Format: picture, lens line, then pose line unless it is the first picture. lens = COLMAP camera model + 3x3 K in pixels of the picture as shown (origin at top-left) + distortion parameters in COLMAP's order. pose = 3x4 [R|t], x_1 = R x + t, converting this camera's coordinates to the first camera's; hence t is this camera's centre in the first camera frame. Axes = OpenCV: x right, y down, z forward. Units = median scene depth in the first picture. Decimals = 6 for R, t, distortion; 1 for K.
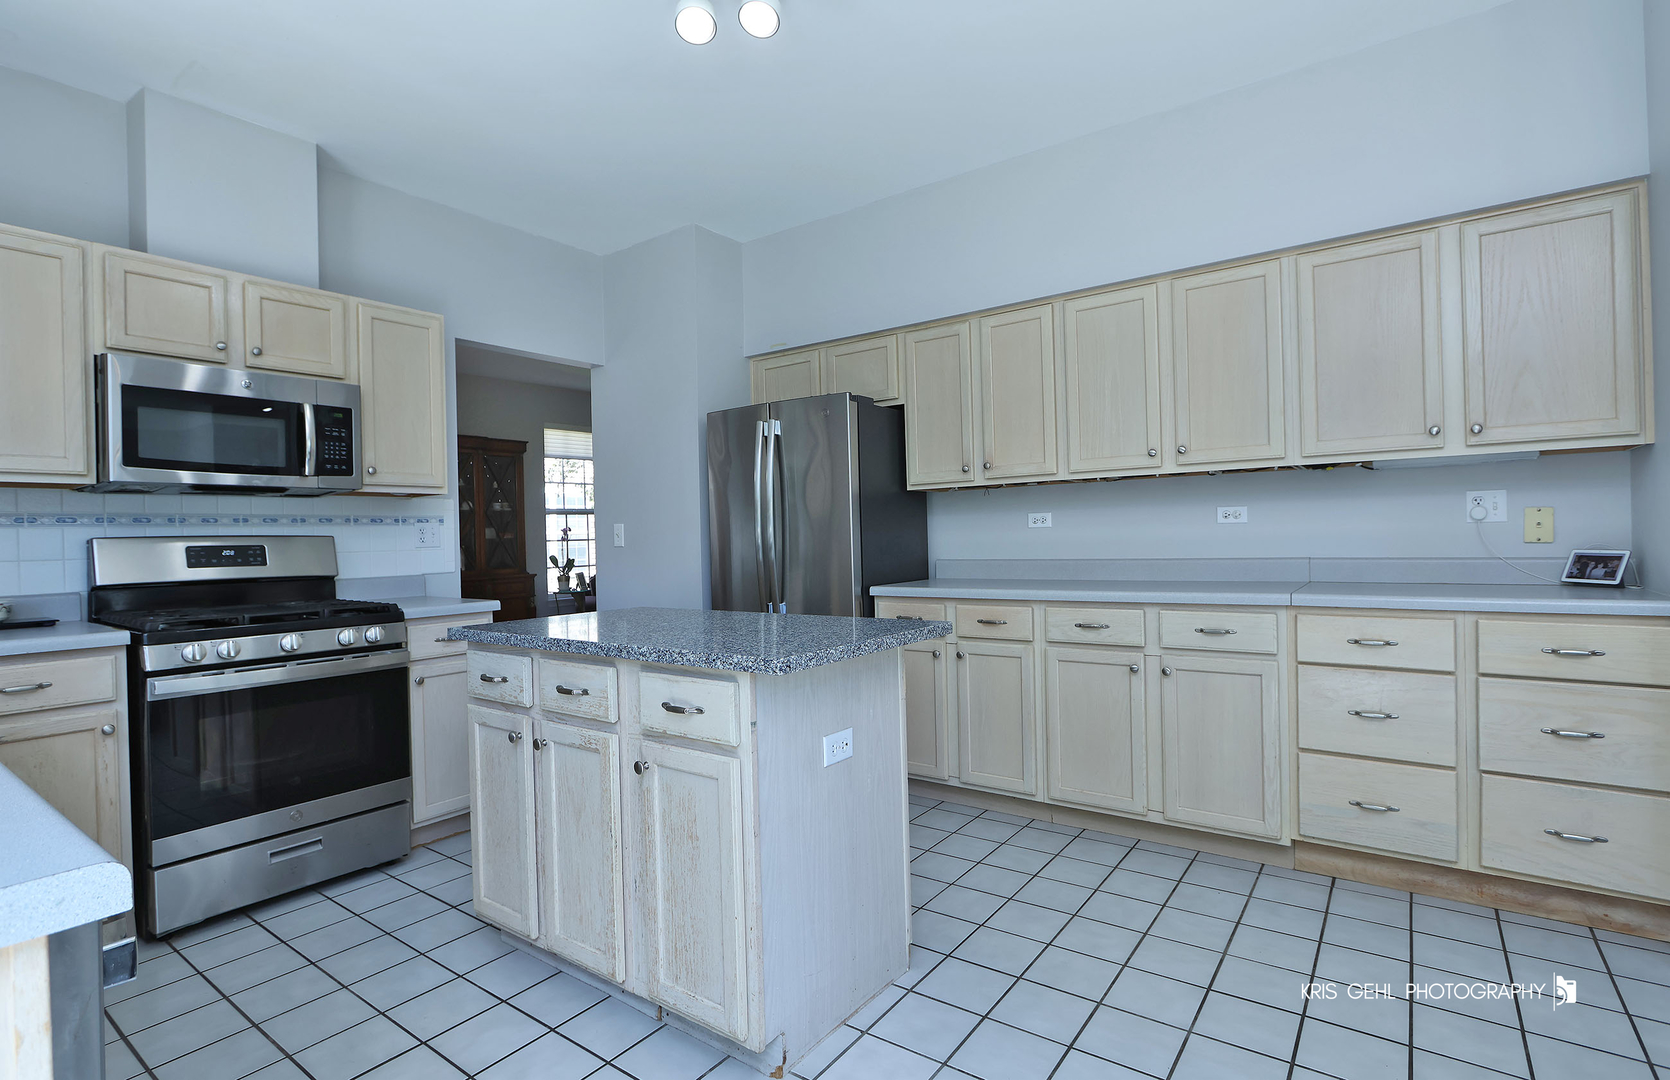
lens RADIAL K [[814.9, 0, 837.8], [0, 814.9, 533.6], [0, 0, 1]] dist [-0.002163, -0.000593]
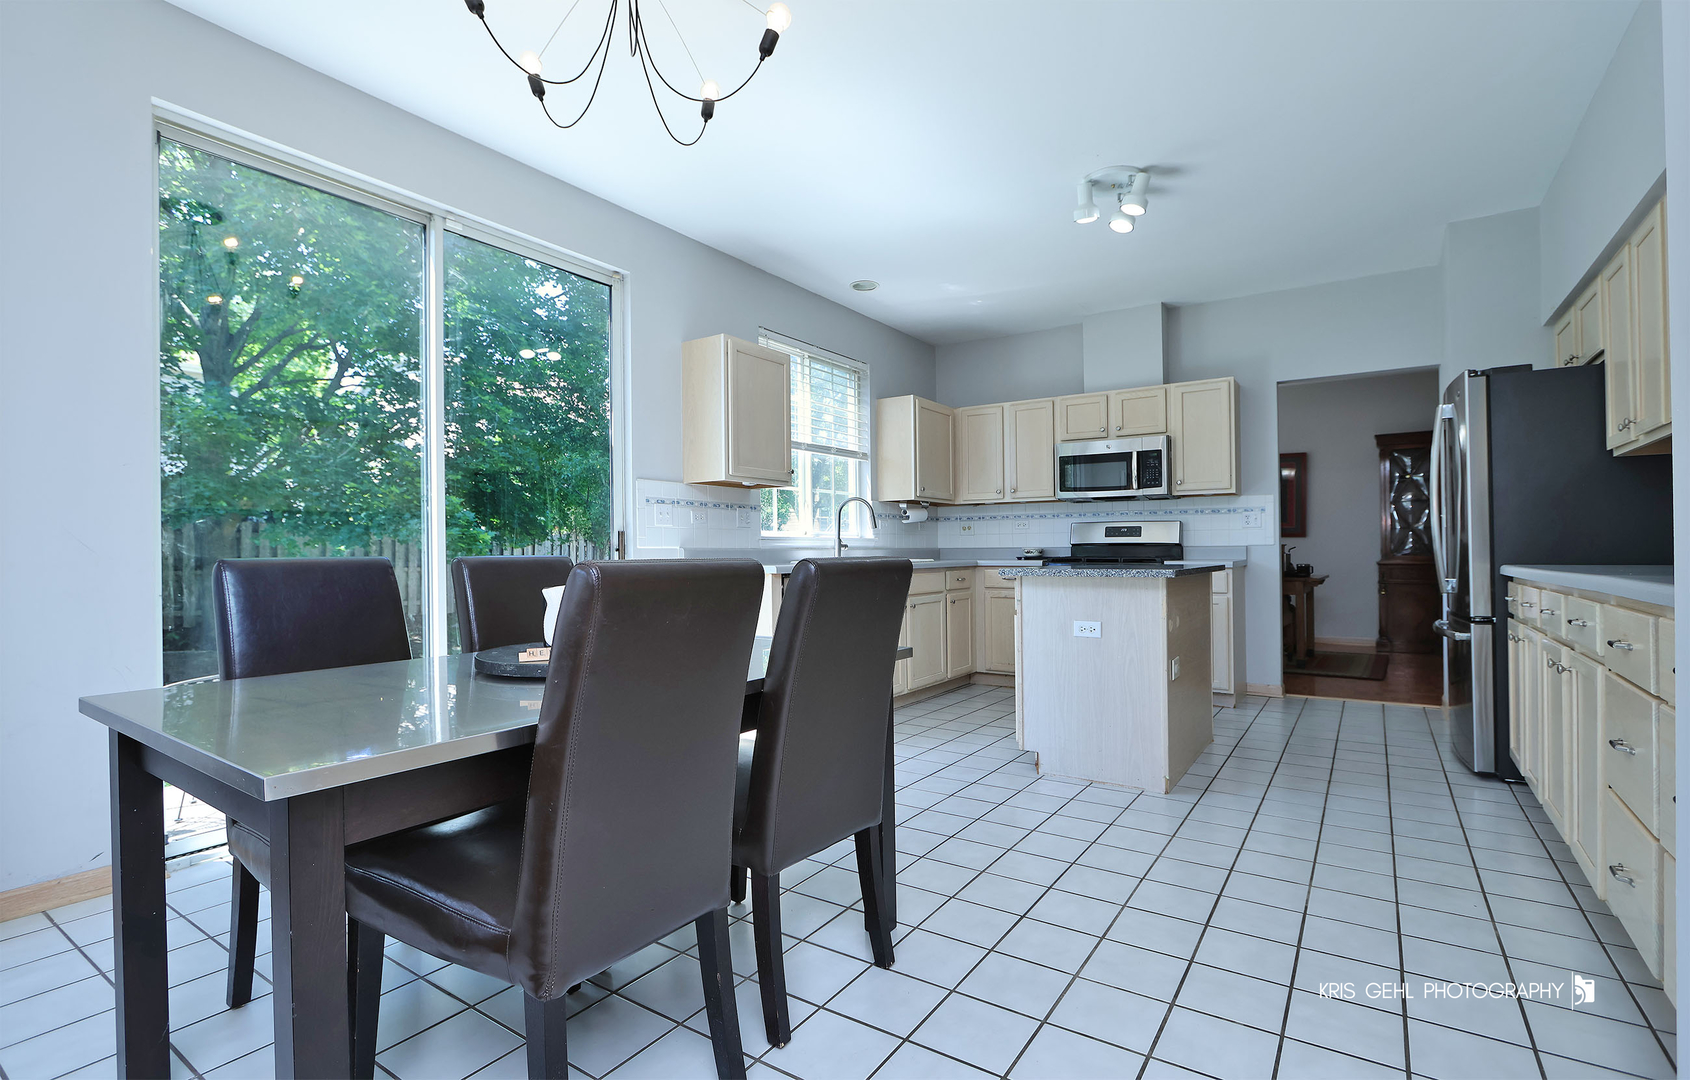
lens RADIAL K [[769.3, 0, 832.5], [0, 769.3, 541.5], [0, 0, 1]] dist [0.003912, 0.000173]
pose [[0.035397, 0.012202, -0.999299, 1.139880], [0.006339, 0.999903, 0.012434, 0.024895], [0.999353, -0.006775, 0.035316, 0.239460]]
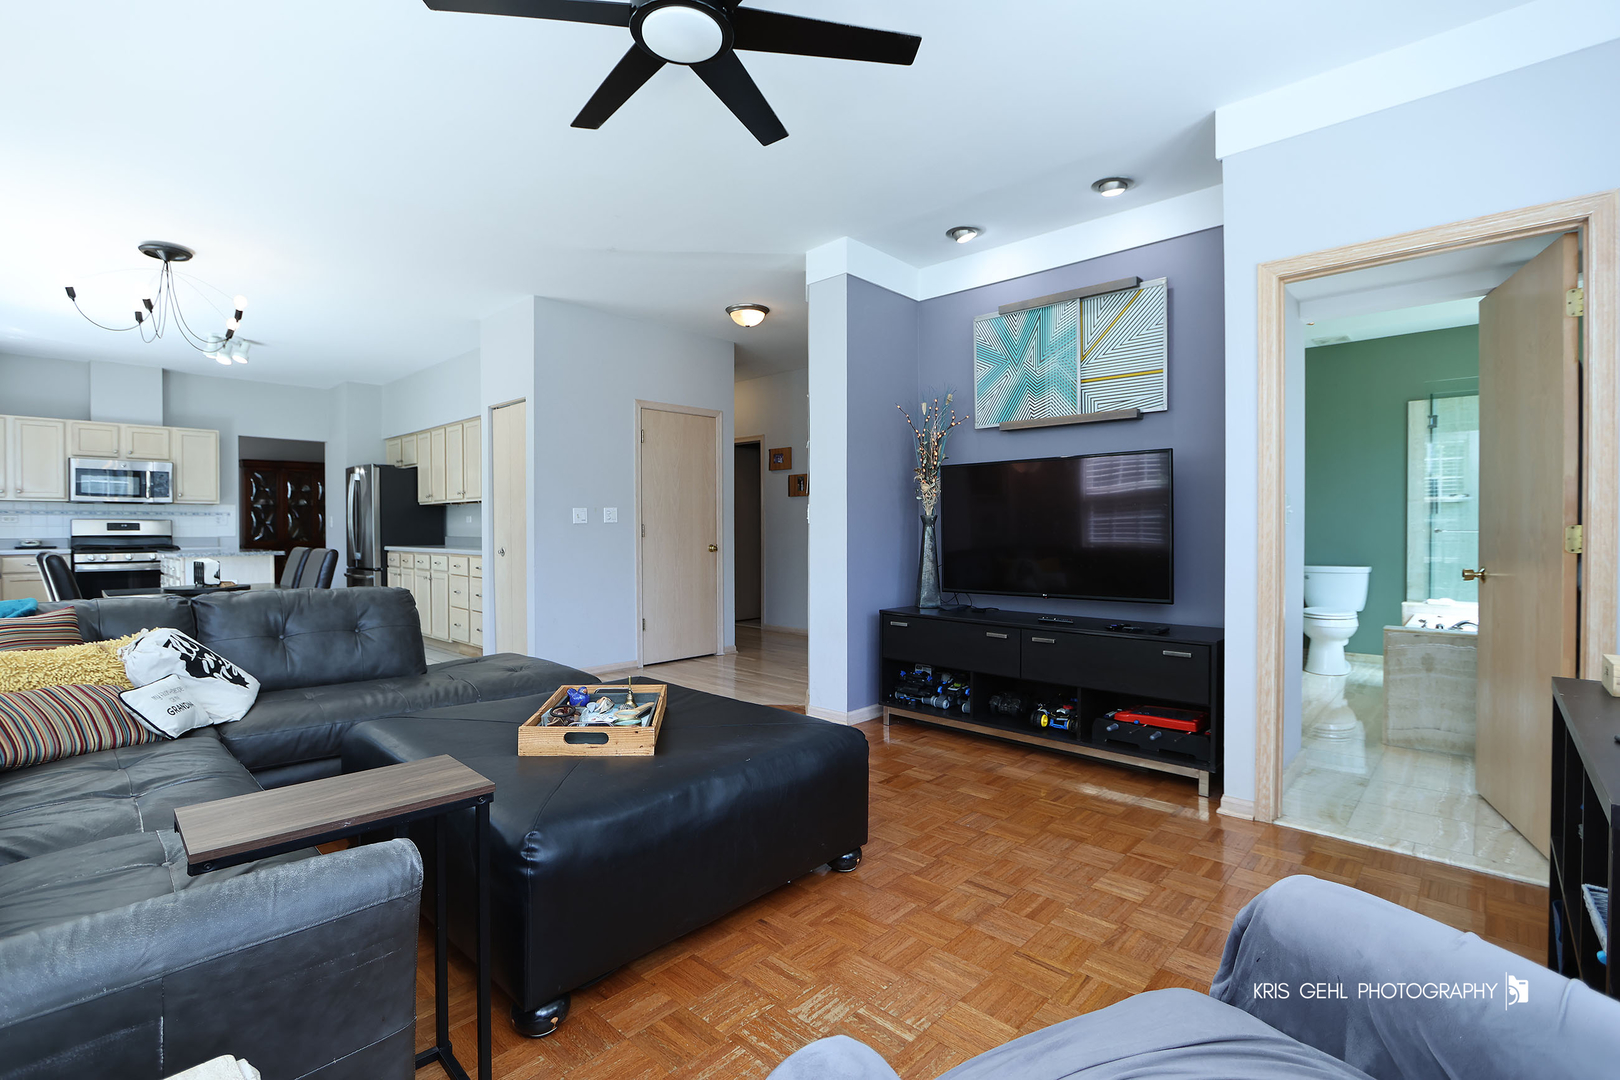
lens RADIAL K [[755.1, 0, 795.1], [0, 755.1, 532.0], [0, 0, 1]] dist [-0.003323, 0.000329]
pose [[0.990917, 0.022167, -0.132635, 1.864207], [-0.021300, 0.999741, 0.007957, -0.023015], [0.132777, -0.005059, 0.991133, -1.229555]]
